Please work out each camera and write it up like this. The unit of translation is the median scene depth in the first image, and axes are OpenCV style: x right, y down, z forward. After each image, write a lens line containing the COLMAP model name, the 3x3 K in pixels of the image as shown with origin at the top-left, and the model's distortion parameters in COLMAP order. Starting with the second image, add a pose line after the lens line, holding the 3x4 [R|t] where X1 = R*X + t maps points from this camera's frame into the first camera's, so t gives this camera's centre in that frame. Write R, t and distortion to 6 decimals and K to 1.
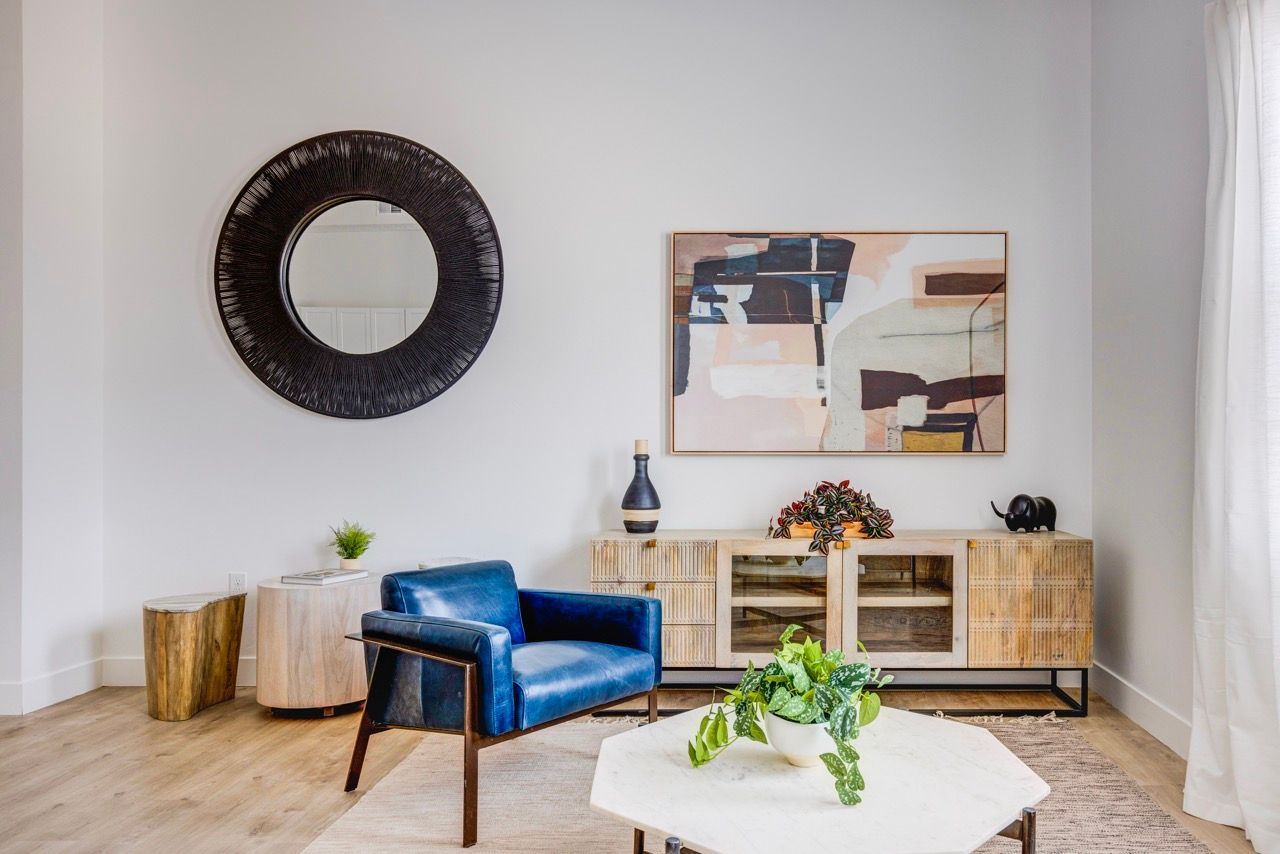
lens RADIAL K [[1175.6, 0, 631.8], [0, 1175.6, 434.8], [0, 0, 1]] dist [-0.024932, 0.000000]
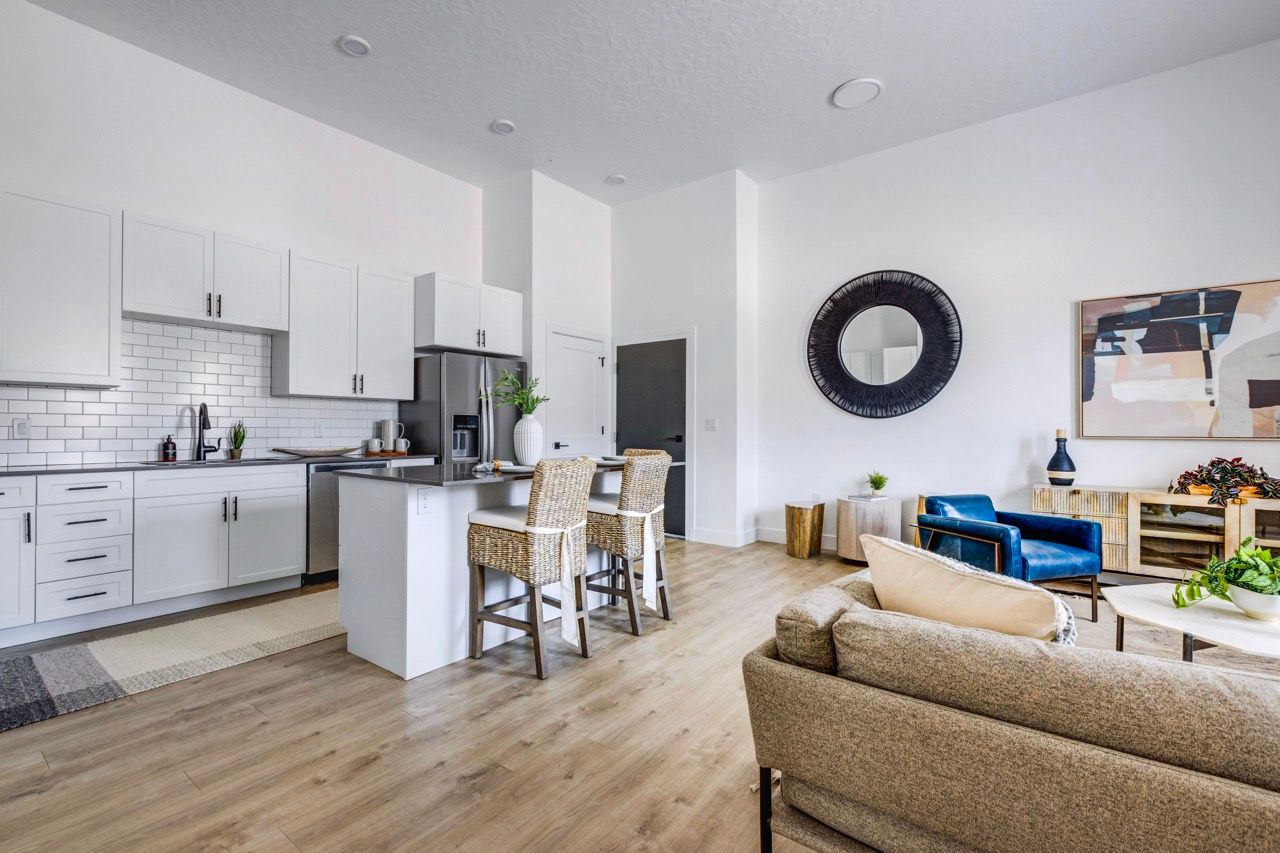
lens RADIAL K [[573.9, 0, 632.8], [0, 573.9, 420.2], [0, 0, 1]] dist [0.014189, -0.005752]
pose [[0.811811, -0.007362, -0.583874, -0.006946], [0.001234, 0.999940, -0.010892, -0.000269], [0.583919, 0.008122, 0.811771, -0.015588]]
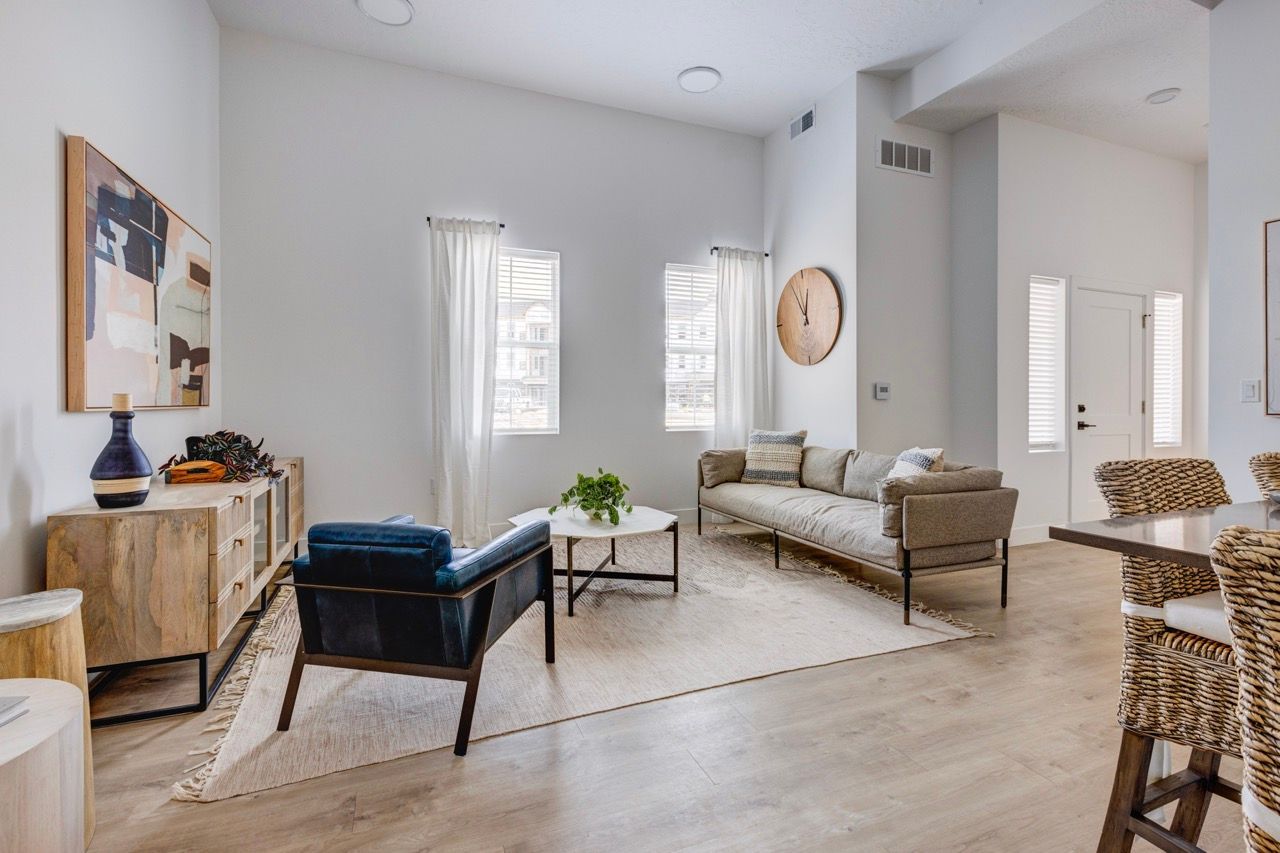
lens RADIAL K [[573.9, 0, 628.8], [0, 573.9, 401.7], [0, 0, 1]] dist [0.014189, -0.005752]
pose [[-0.409970, -0.003263, 0.912093, -0.507972], [-0.006809, 0.999977, 0.000517, 0.007495], [-0.912074, -0.005999, -0.409983, 0.839852]]
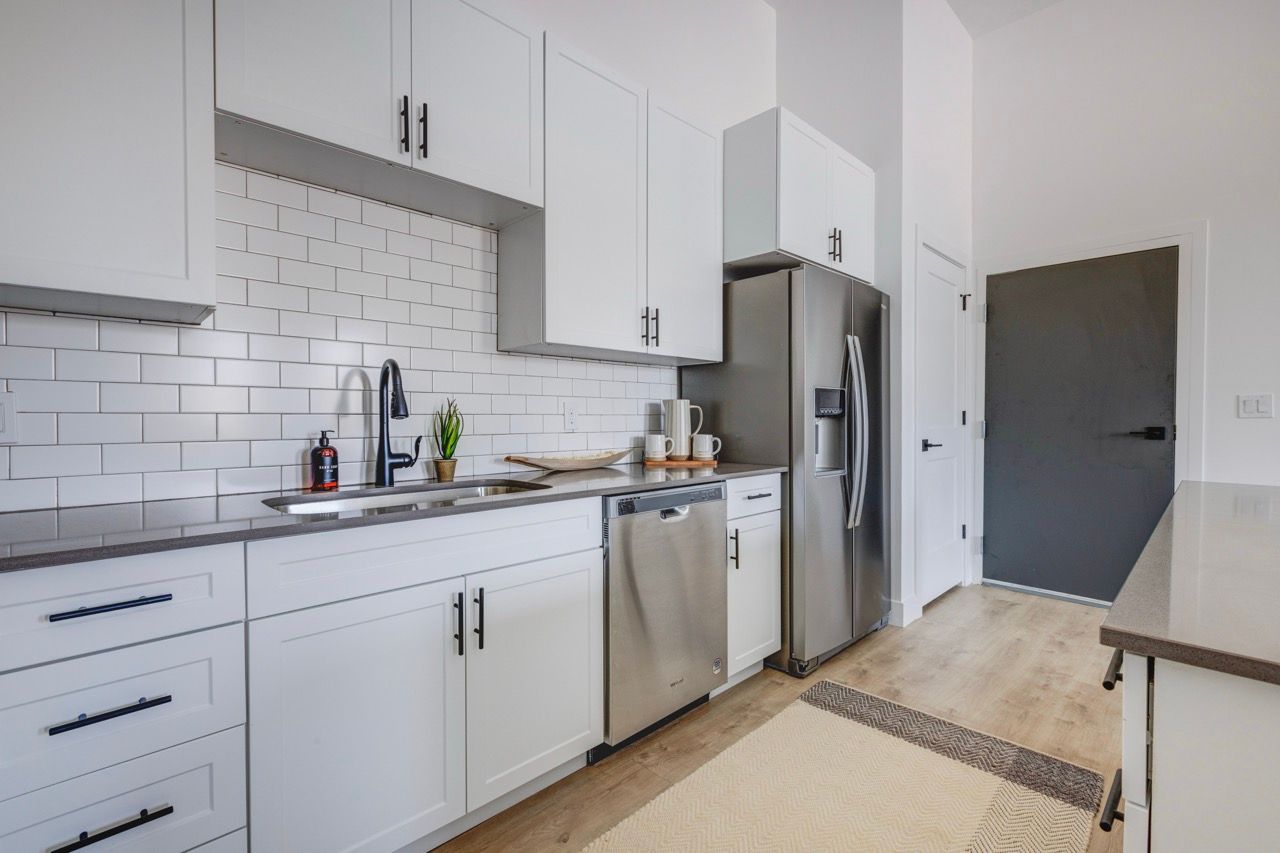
lens RADIAL K [[573.9, 0, 634.3], [0, 573.9, 419.4], [0, 0, 1]] dist [0.014189, -0.005752]
pose [[0.721115, 0.004467, -0.692801, -0.587917], [0.004363, 0.999930, 0.010988, 0.000335], [0.692802, -0.010946, 0.721045, 0.129873]]
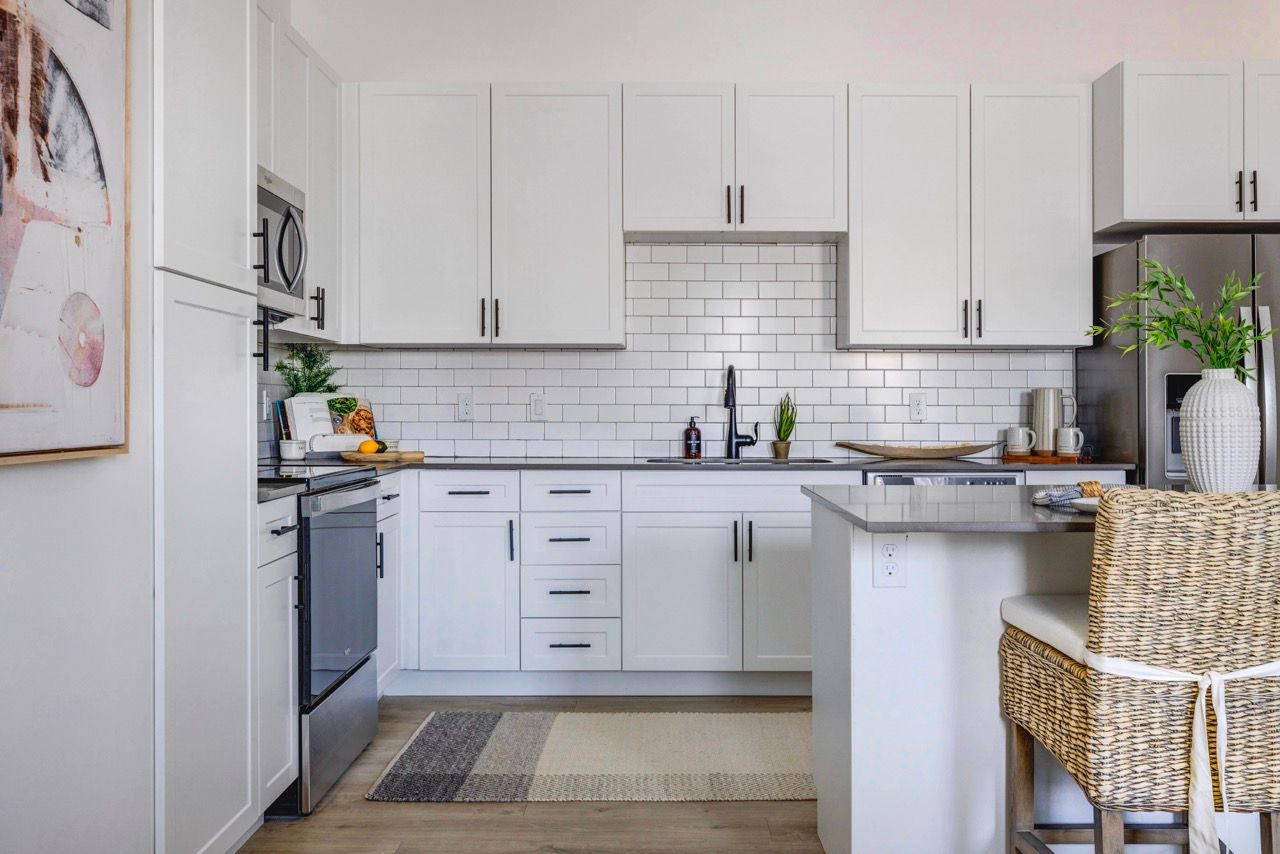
lens RADIAL K [[1137.1, 0, 654.9], [0, 1137.1, 403.3], [0, 0, 1]] dist [-0.004144, 0.020020]
pose [[0.040197, -0.004210, -0.999183, 0.011758], [0.005661, 0.999976, -0.003986, 0.002244], [0.999176, -0.005496, 0.040220, 0.178588]]
